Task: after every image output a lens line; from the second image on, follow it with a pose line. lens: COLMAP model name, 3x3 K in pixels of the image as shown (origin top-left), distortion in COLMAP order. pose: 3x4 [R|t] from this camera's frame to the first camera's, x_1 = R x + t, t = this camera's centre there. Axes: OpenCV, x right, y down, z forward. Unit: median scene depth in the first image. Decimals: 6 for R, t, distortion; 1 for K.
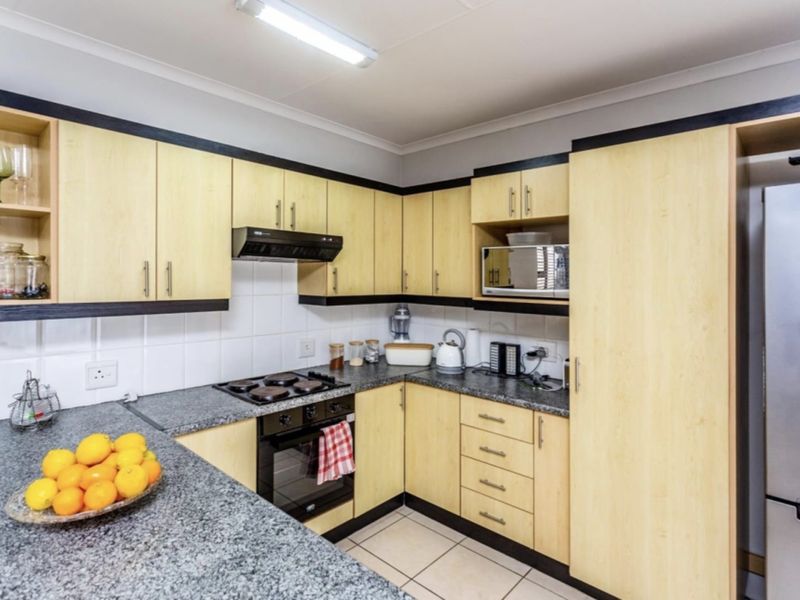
lens RADIAL K [[432.7, 0, 401.8], [0, 432.7, 275.1], [0, 0, 1]] dist [0.003197, -0.000157]
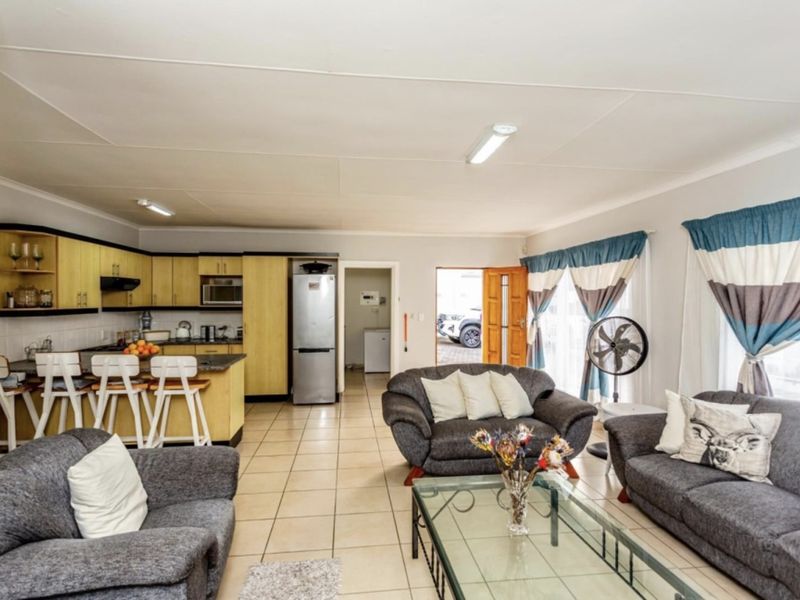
lens RADIAL K [[432.7, 0, 400.0], [0, 432.7, 299.4], [0, 0, 1]] dist [0.003197, -0.000157]
pose [[0.649447, -0.013656, 0.760284, -0.889952], [0.002012, 0.999866, 0.016241, -0.019186], [-0.760404, -0.009018, 0.649388, -1.337631]]
